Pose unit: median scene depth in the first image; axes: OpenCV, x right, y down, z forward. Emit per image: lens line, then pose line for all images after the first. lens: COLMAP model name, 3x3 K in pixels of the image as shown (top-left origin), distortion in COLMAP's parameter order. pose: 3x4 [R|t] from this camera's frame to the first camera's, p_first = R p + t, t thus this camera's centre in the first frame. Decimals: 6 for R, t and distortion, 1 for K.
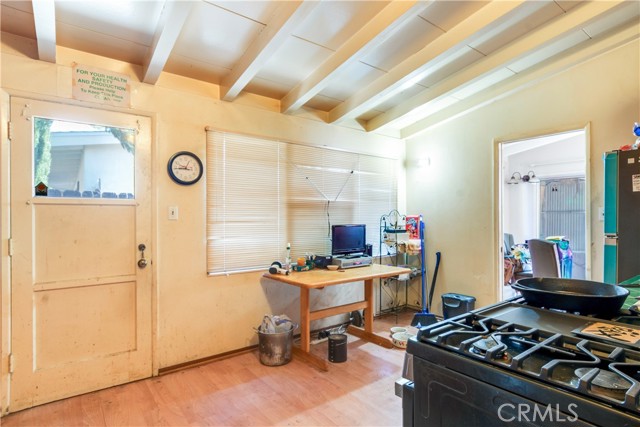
lens RADIAL K [[346.8, 0, 330.8], [0, 346.8, 217.9], [0, 0, 1]] dist [0.010965, 0.000013]
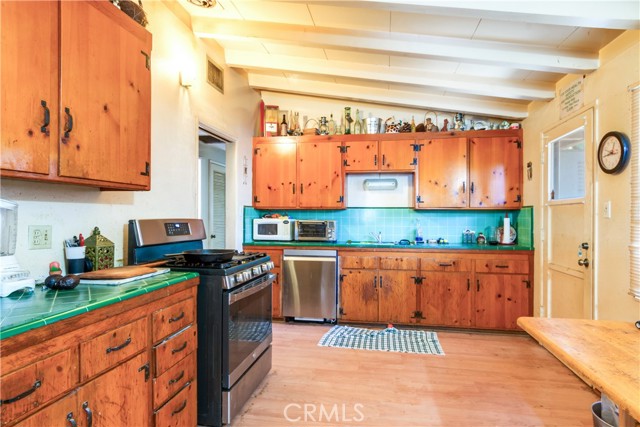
lens RADIAL K [[346.8, 0, 330.8], [0, 346.8, 217.9], [0, 0, 1]] dist [0.010965, 0.000013]
pose [[-0.732998, 0.001531, -0.680229, 0.638800], [-0.002118, 0.999987, 0.004532, 0.003351], [0.680227, 0.004763, -0.732986, 1.231037]]
